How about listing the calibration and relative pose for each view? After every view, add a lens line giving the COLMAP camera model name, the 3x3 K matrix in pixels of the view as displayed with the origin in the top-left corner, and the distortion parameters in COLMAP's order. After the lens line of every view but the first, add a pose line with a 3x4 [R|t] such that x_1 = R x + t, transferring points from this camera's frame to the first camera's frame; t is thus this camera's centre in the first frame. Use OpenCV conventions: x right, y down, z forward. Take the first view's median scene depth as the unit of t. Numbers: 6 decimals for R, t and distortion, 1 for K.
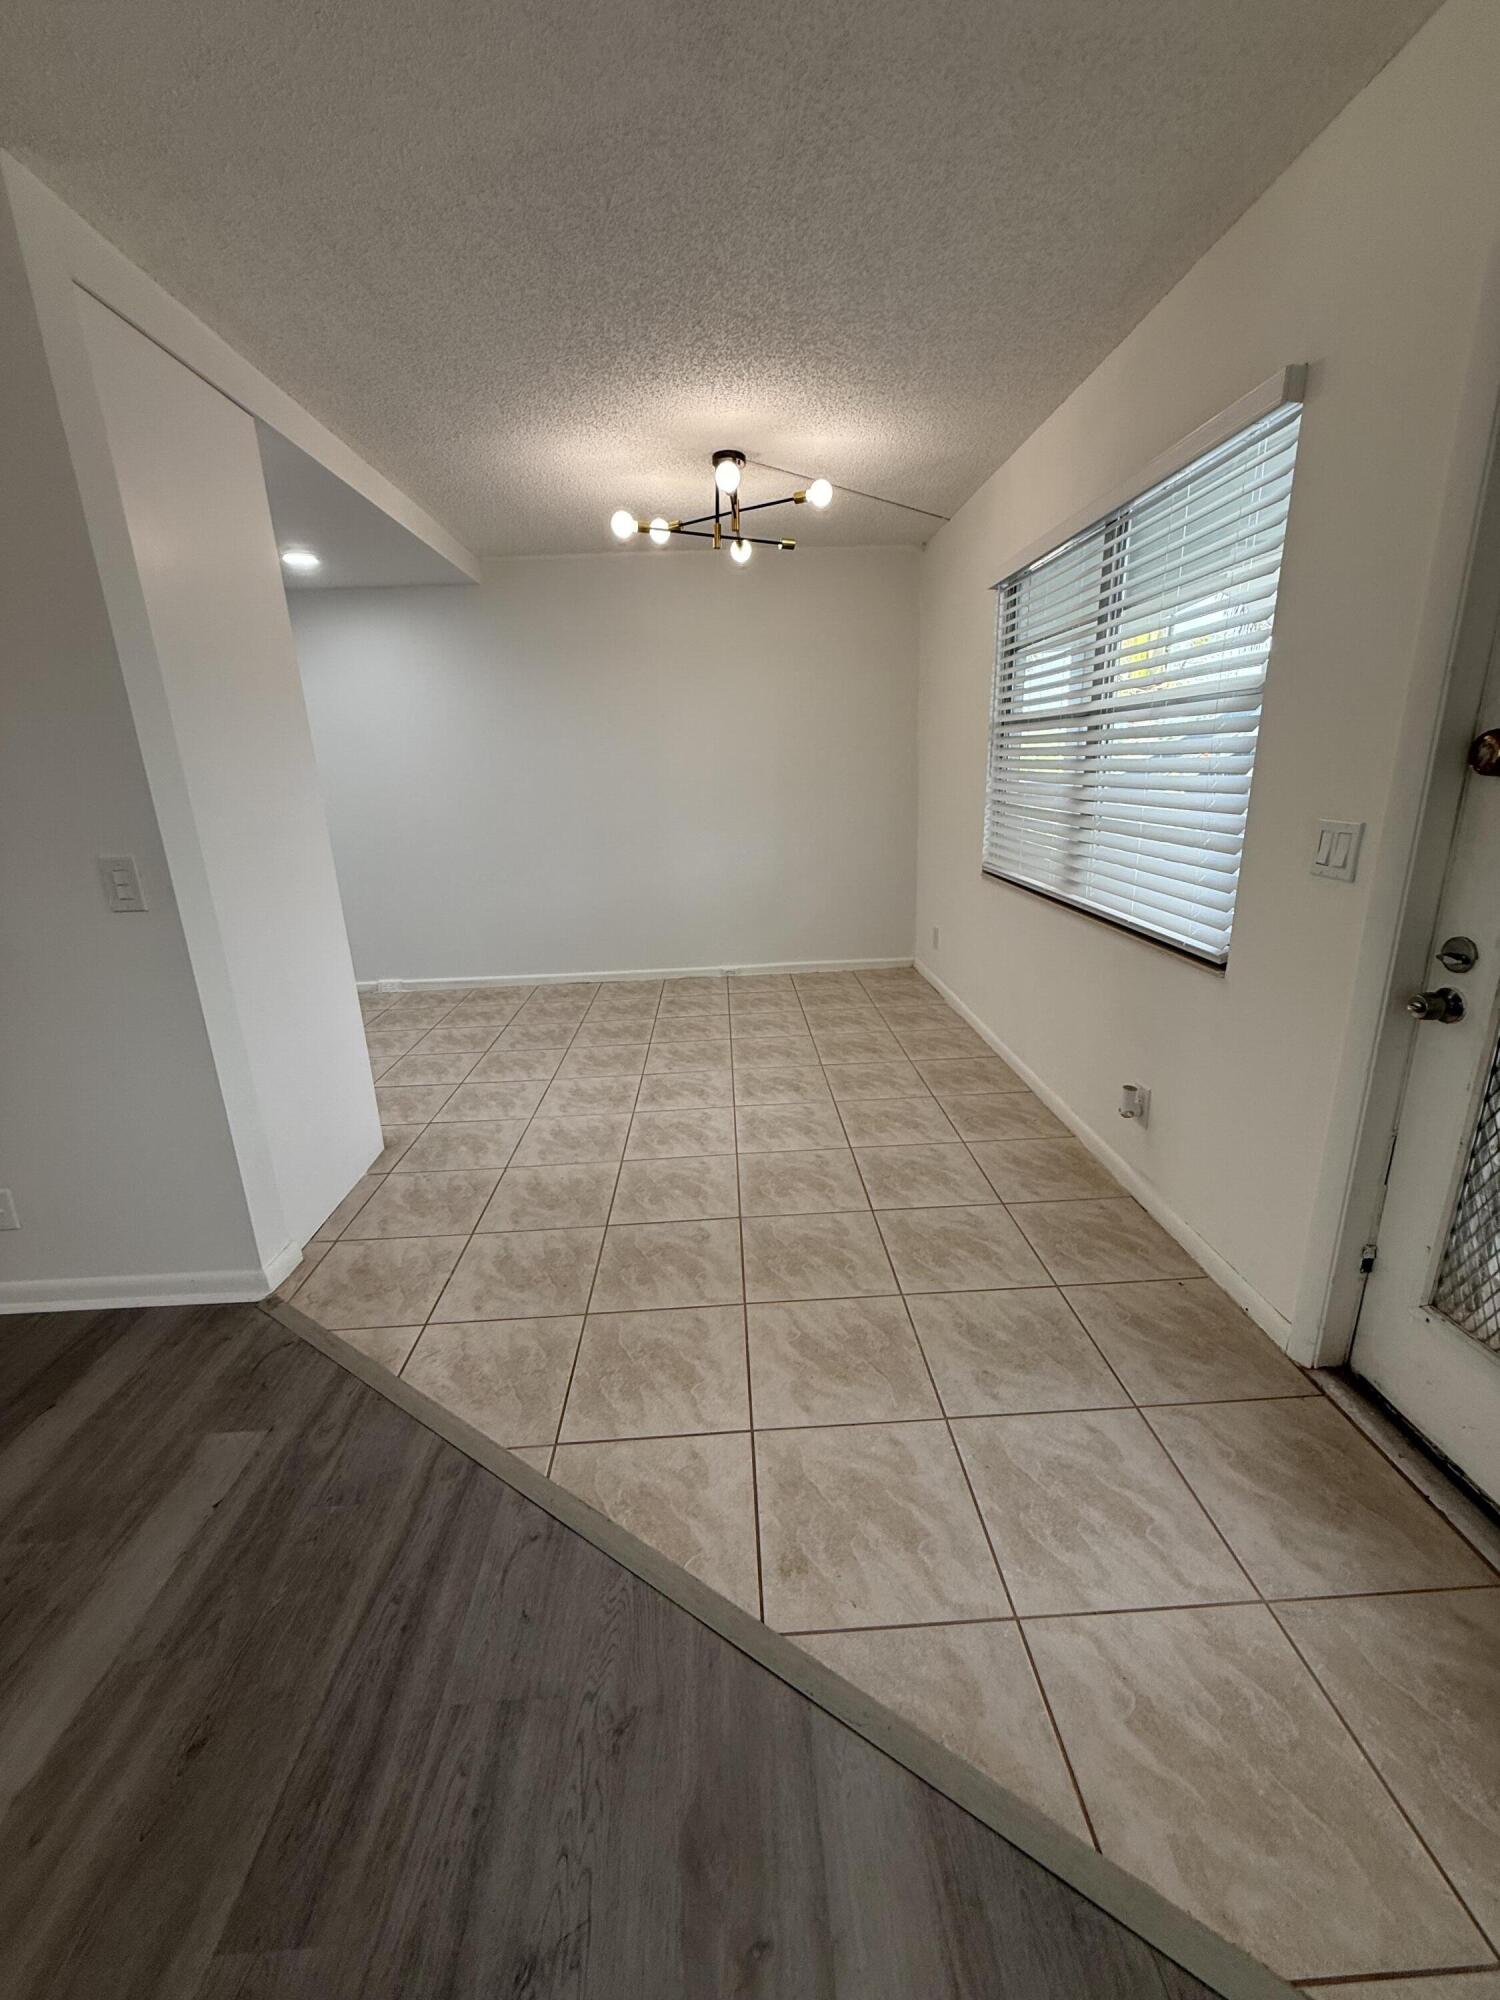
lens RADIAL K [[795.2, 0, 750.0], [0, 795.2, 1000.0], [0, 0, 1]] dist [0.000604, -0.000235]
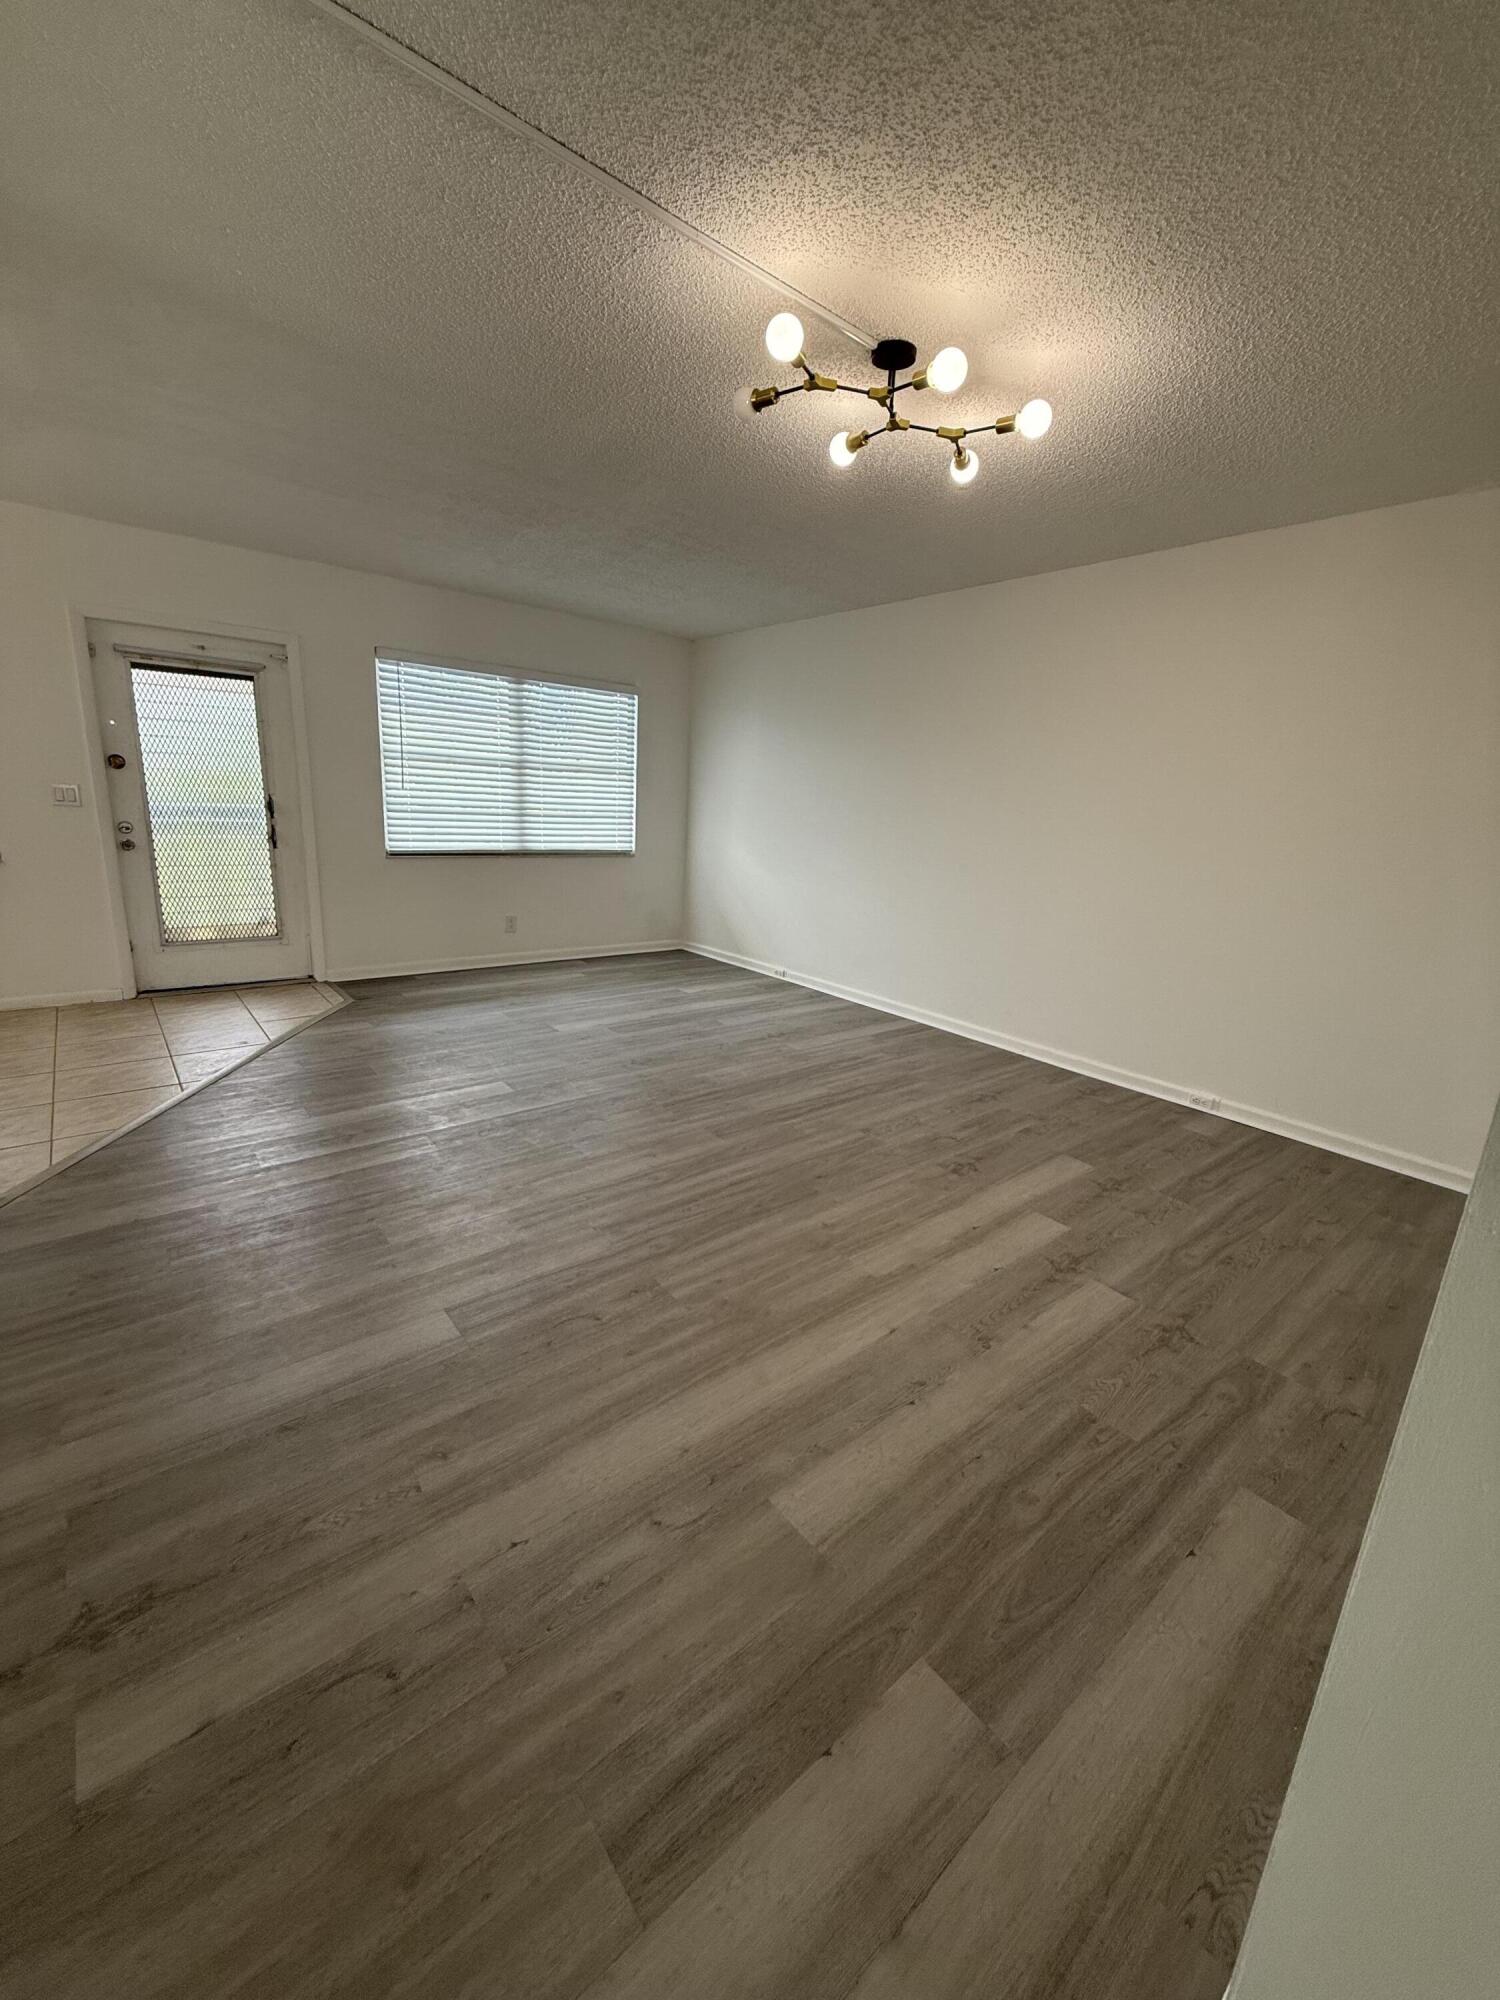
lens RADIAL K [[795.2, 0, 750.0], [0, 795.2, 1000.0], [0, 0, 1]] dist [0.000604, -0.000235]
pose [[-0.594210, -0.193915, 0.780585, -3.047496], [0.198427, 0.905161, 0.375912, -0.129982], [-0.779450, 0.378259, -0.499378, 0.900523]]
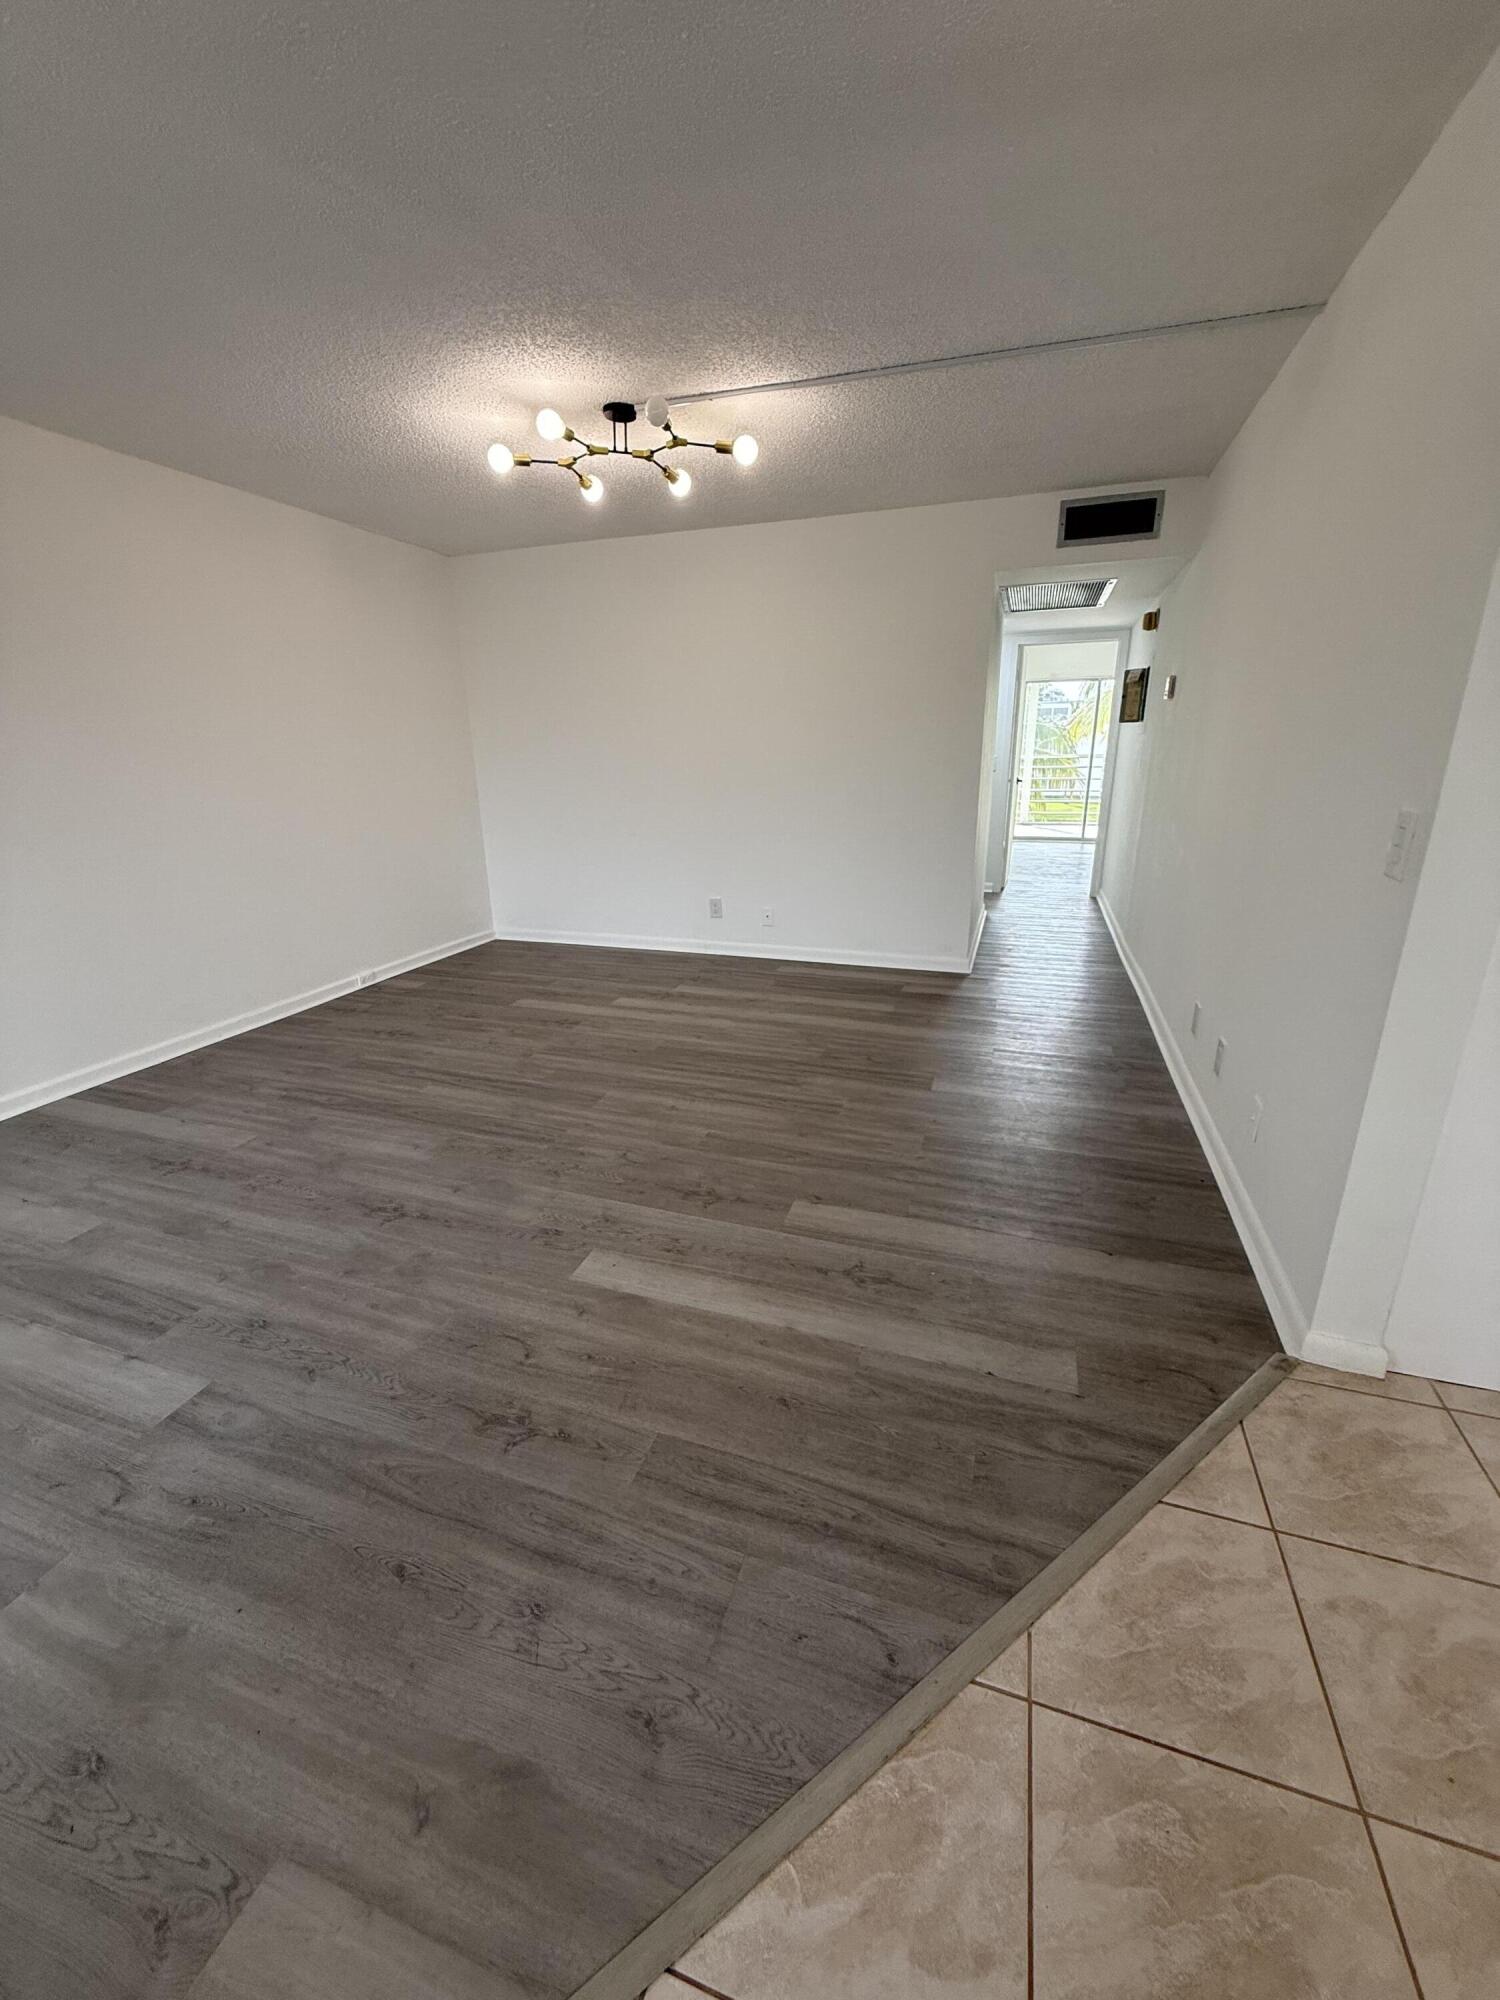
lens RADIAL K [[795.2, 0, 750.0], [0, 795.2, 1000.0], [0, 0, 1]] dist [0.000604, -0.000235]
pose [[-0.359893, 0.323487, -0.875119, 0.285369], [-0.239632, 0.874454, 0.421790, -0.238441], [0.901695, 0.361506, -0.237192, 0.809195]]
